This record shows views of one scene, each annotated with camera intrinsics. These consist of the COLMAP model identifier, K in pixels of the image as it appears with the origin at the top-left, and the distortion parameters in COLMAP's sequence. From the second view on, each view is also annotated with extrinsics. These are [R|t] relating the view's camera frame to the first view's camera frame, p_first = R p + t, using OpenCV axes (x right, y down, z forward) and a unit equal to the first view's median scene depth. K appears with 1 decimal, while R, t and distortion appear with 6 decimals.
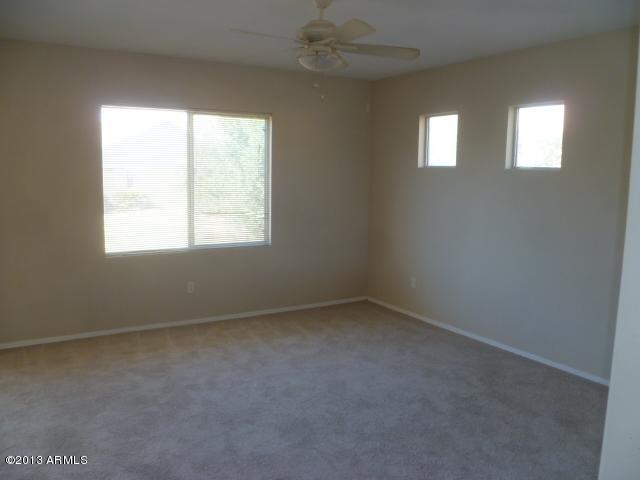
lens RADIAL K [[536.9, 0, 320.0], [0, 536.9, 240.0], [0, 0, 1]] dist [-0.012648, -0.006467]
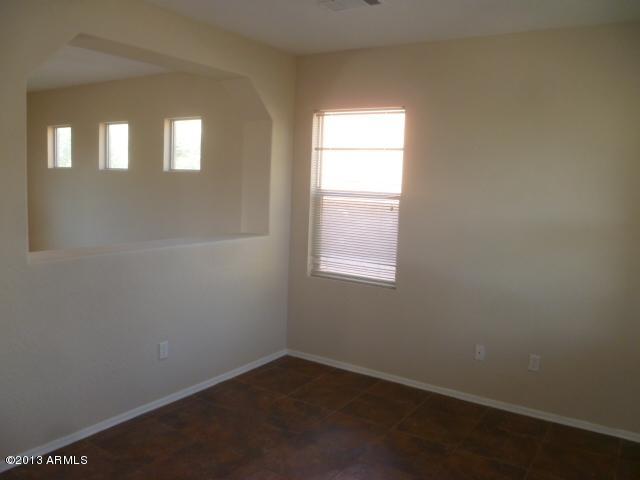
lens RADIAL K [[536.9, 0, 320.0], [0, 536.9, 240.0], [0, 0, 1]] dist [-0.012648, -0.006467]
pose [[0.898388, -0.050097, 0.436336, 0.141488], [0.053128, 0.998574, 0.005262, 0.038200], [-0.435977, 0.018454, 0.899768, -0.257070]]
